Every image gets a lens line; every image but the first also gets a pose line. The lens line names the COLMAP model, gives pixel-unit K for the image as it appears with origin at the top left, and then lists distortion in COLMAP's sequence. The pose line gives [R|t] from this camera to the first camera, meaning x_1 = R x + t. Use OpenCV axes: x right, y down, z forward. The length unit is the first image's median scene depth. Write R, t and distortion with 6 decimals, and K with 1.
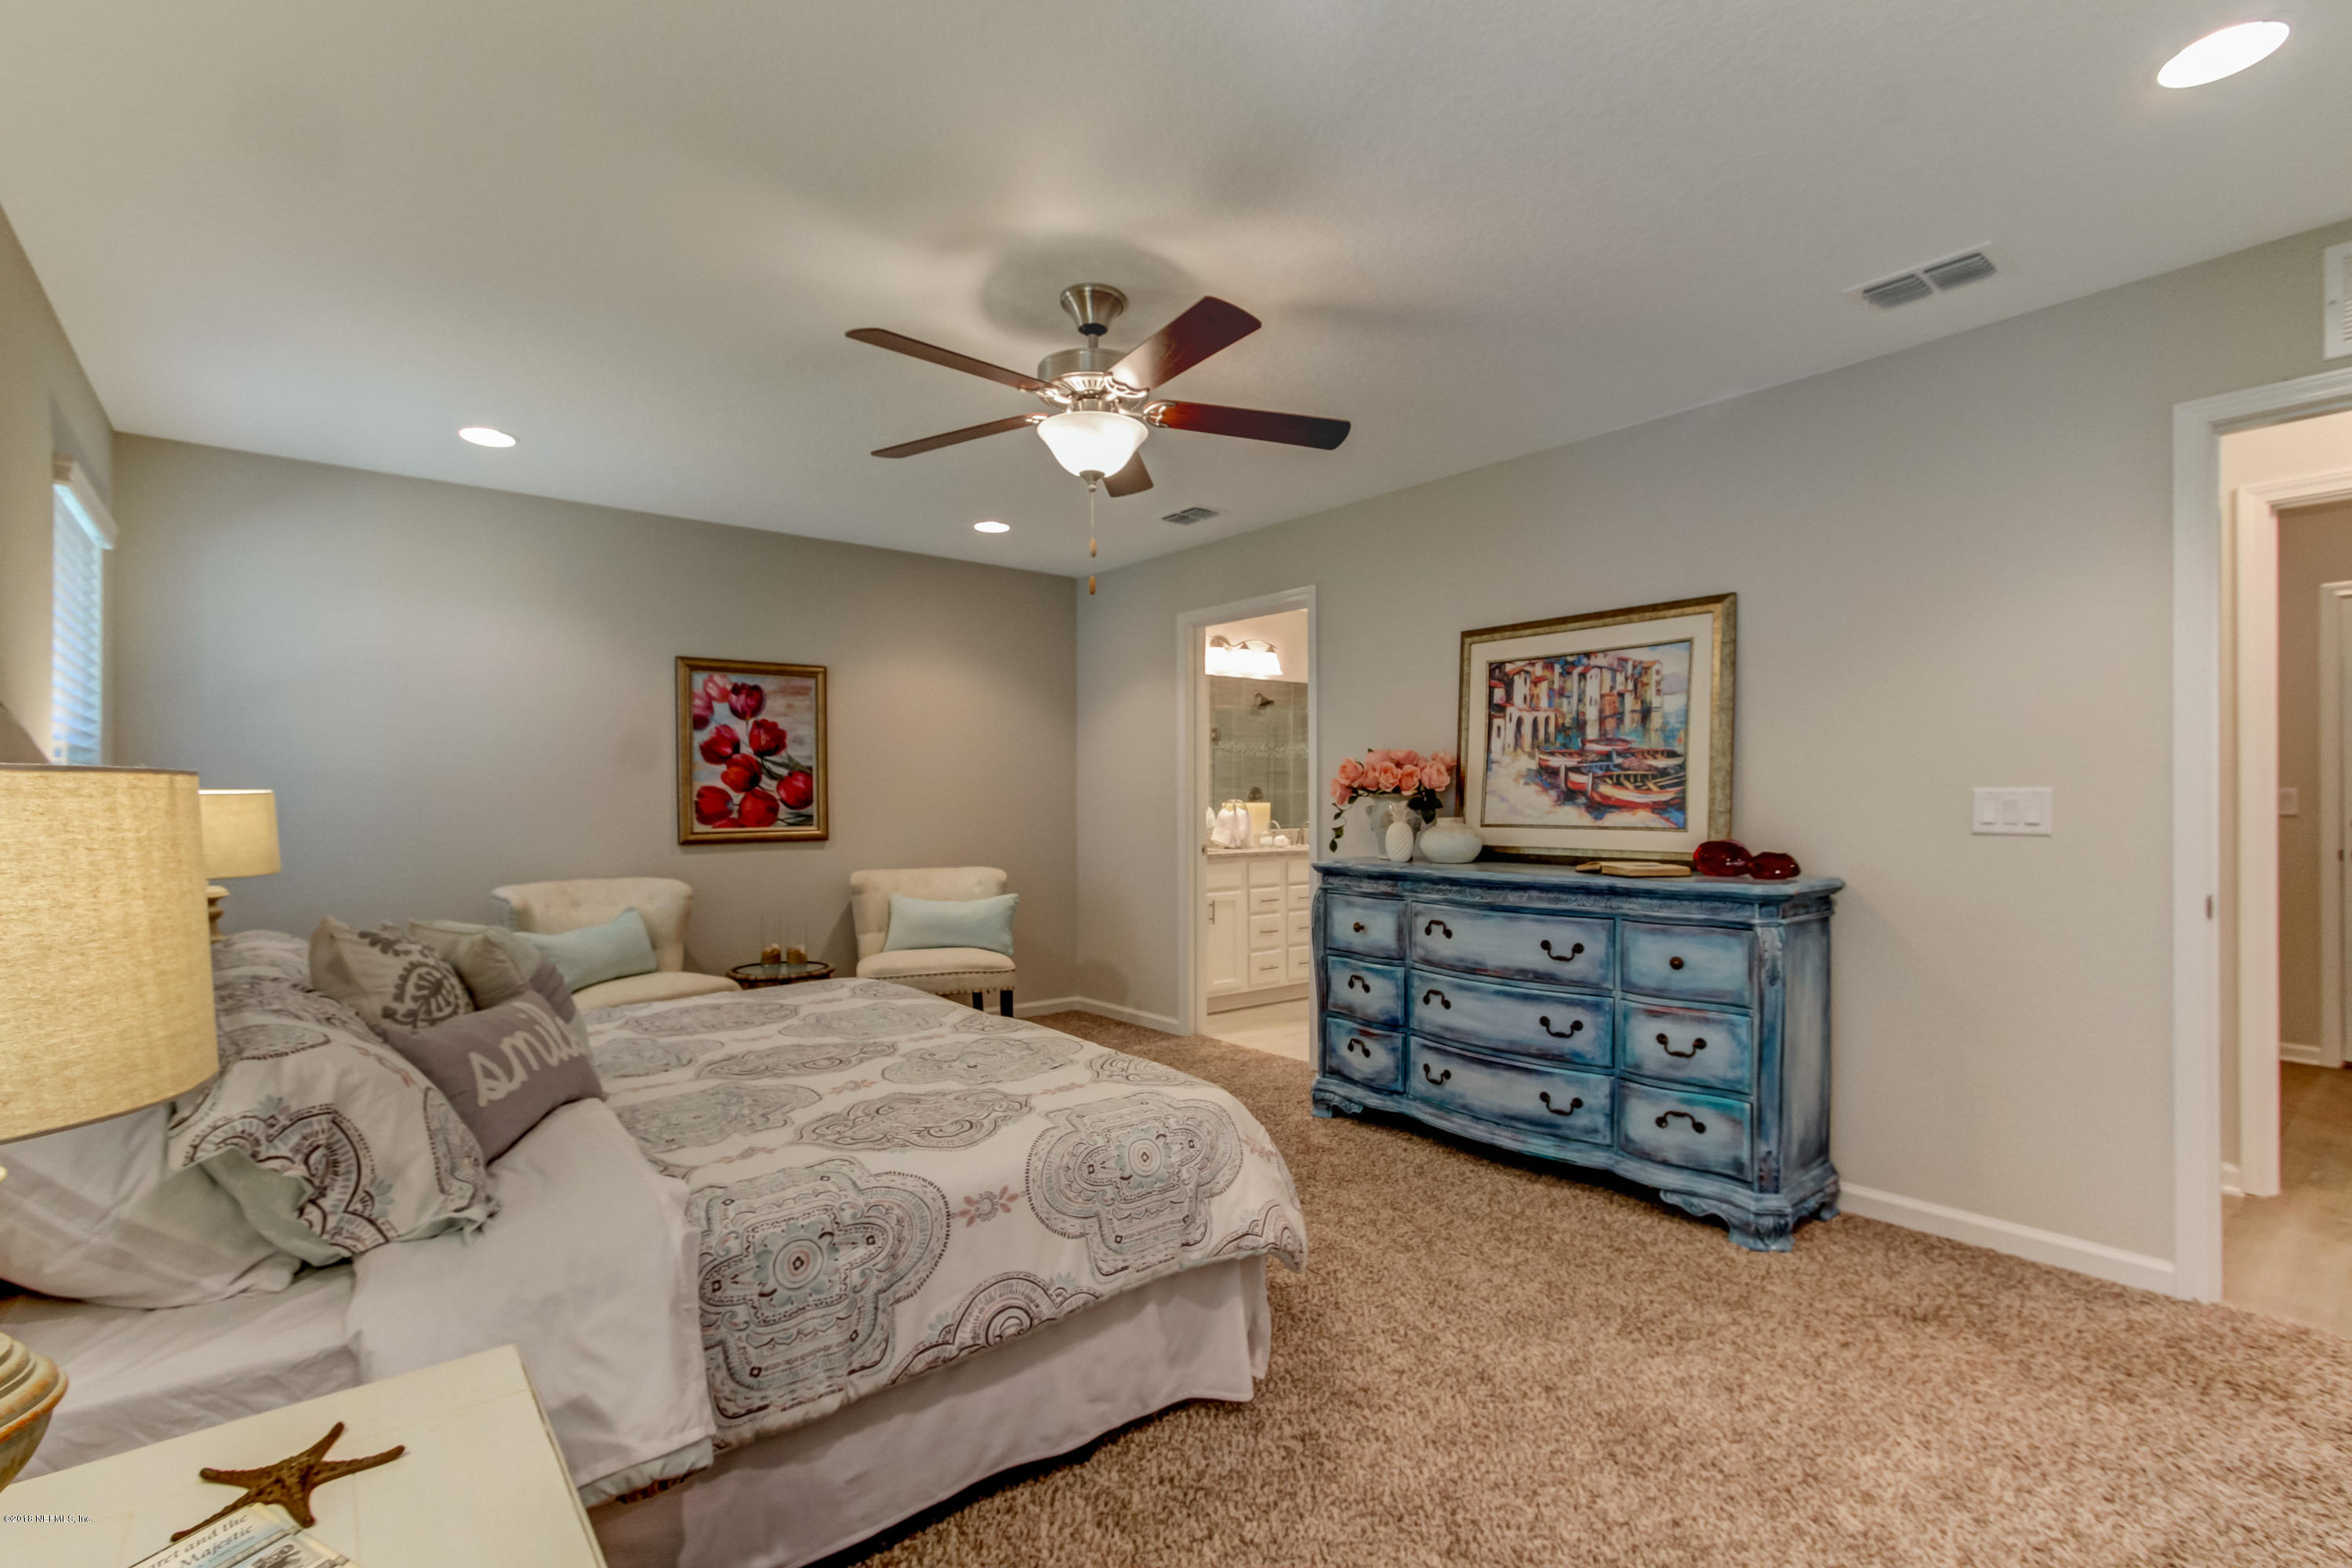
lens RADIAL K [[1090.7, 0, 1154.3], [0, 1090.7, 806.7], [0, 0, 1]] dist [-0.009330, 0.005252]
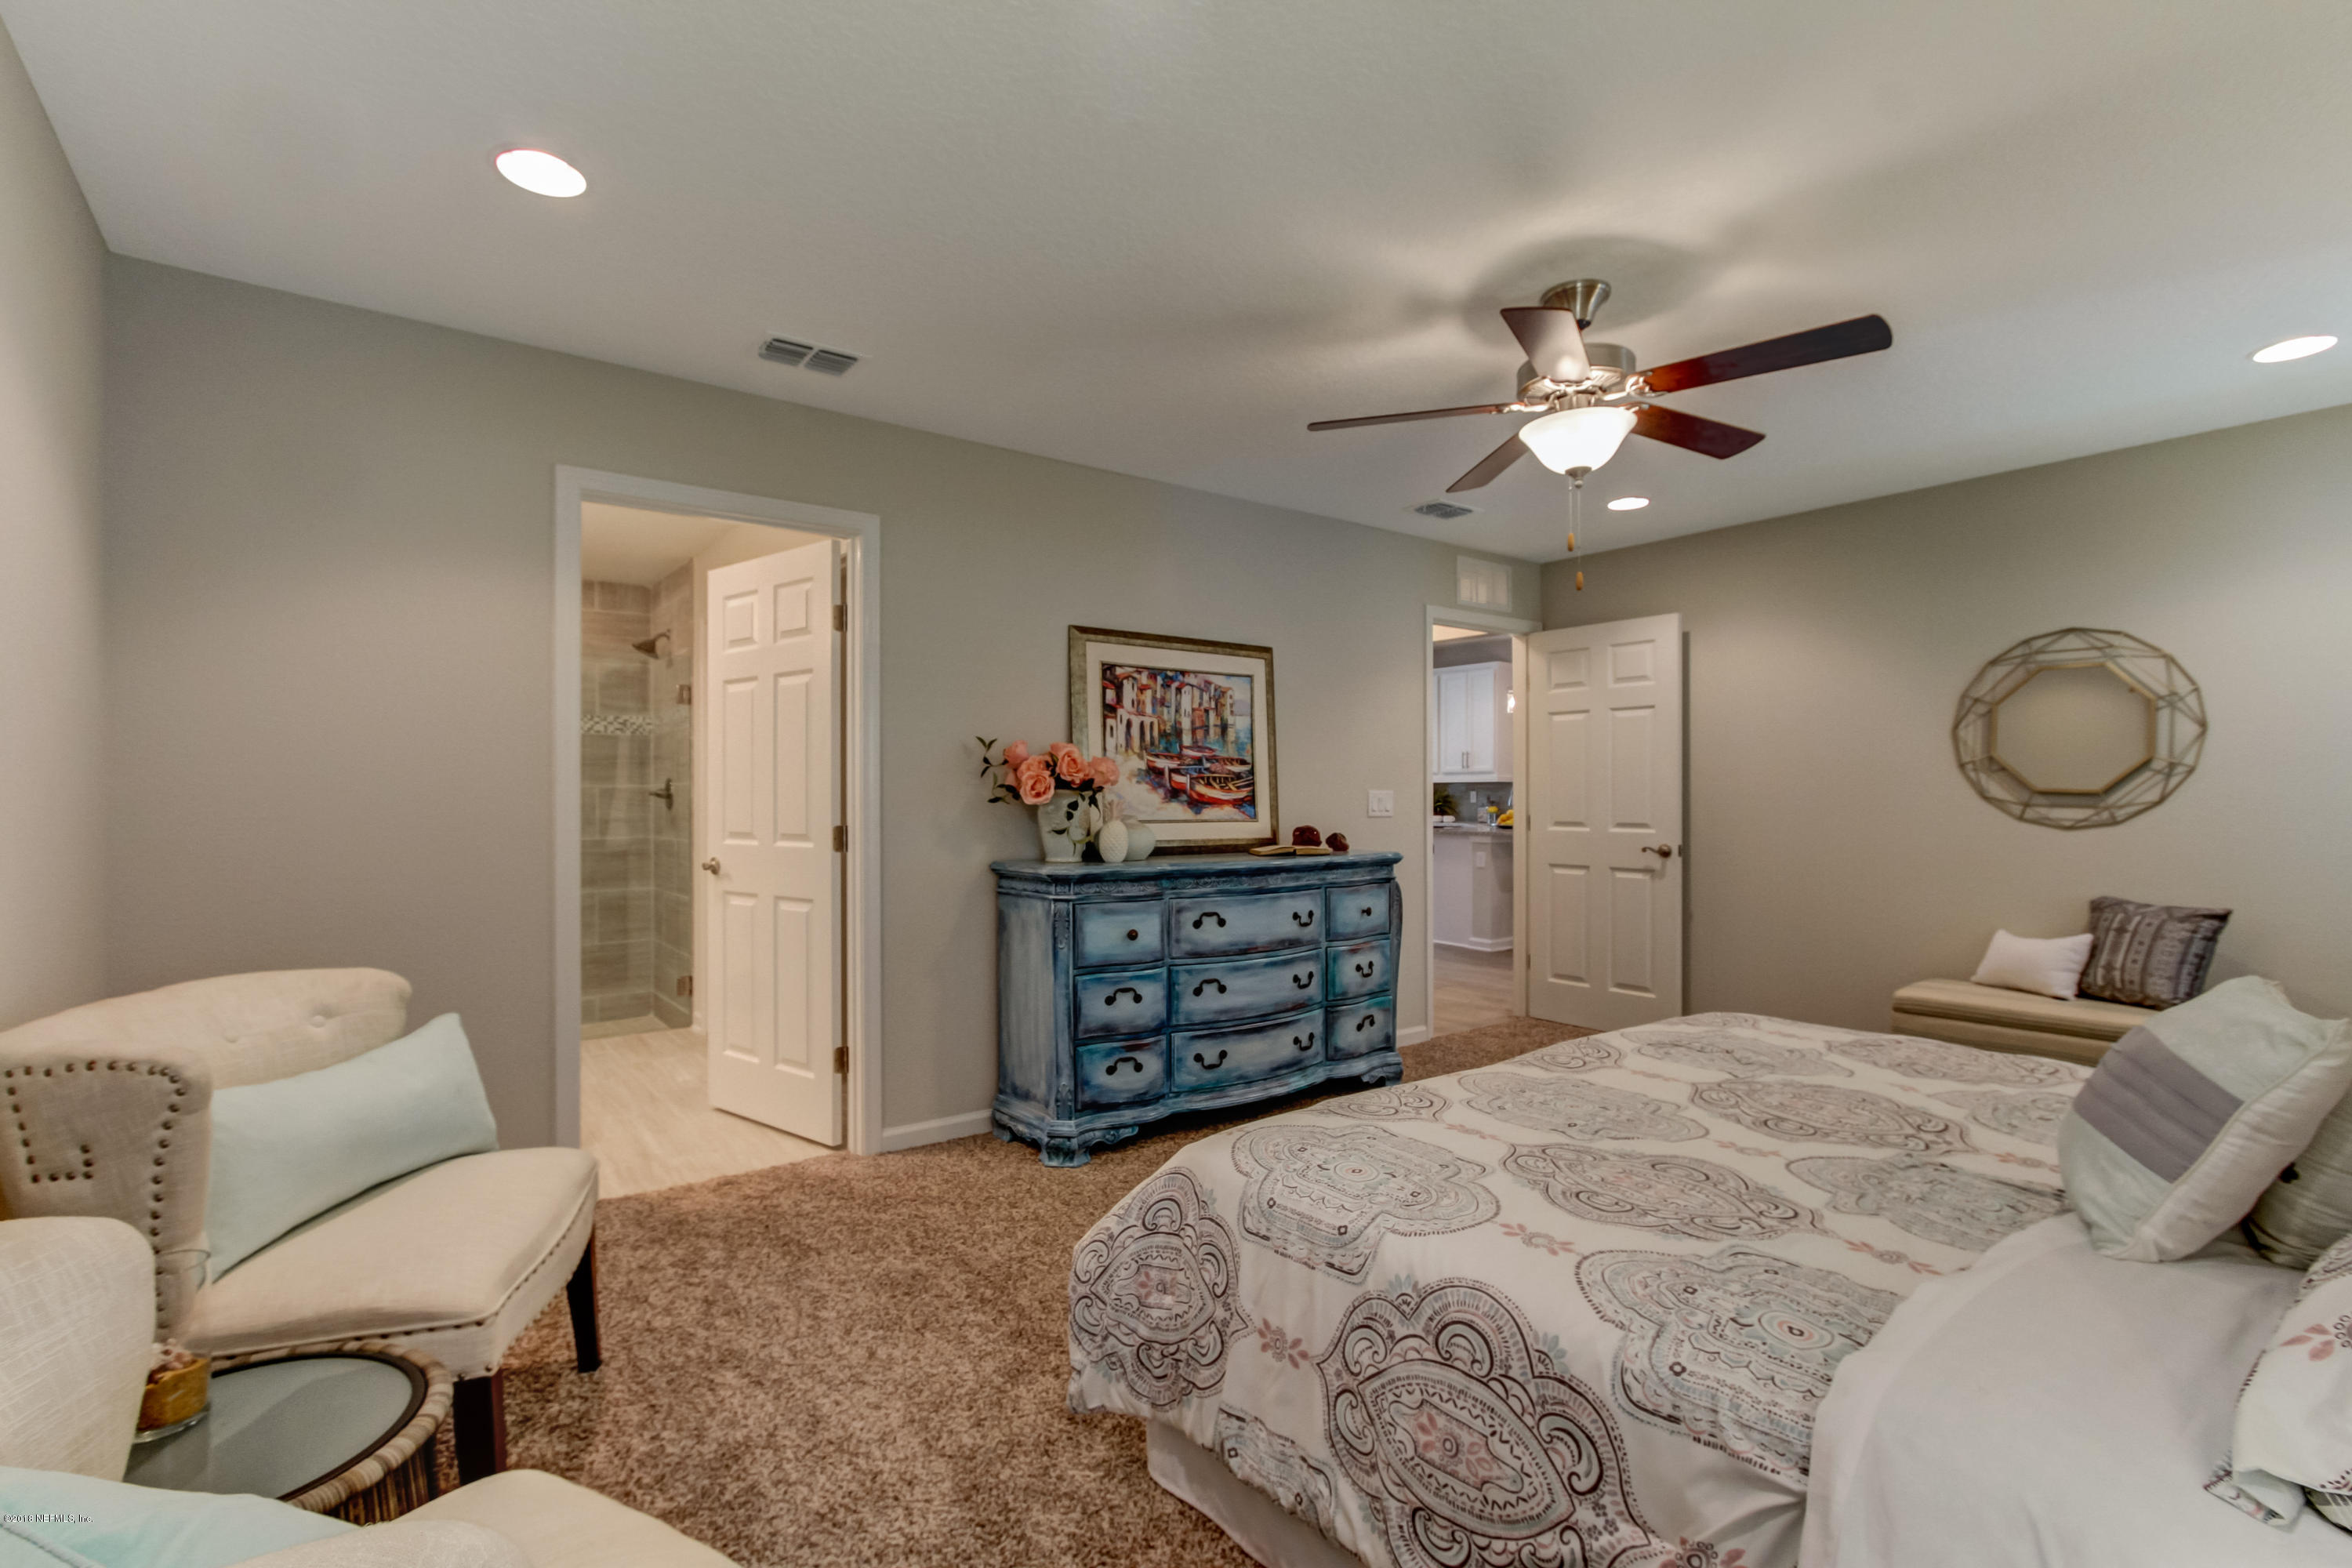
lens RADIAL K [[1090.7, 0, 1170.9], [0, 1090.7, 786.2], [0, 0, 1]] dist [-0.009330, 0.005252]
pose [[0.027566, 0.008331, 0.999585, -0.759486], [0.004644, 0.999953, -0.008462, -0.008020], [-0.999609, 0.004875, 0.027526, 0.964723]]
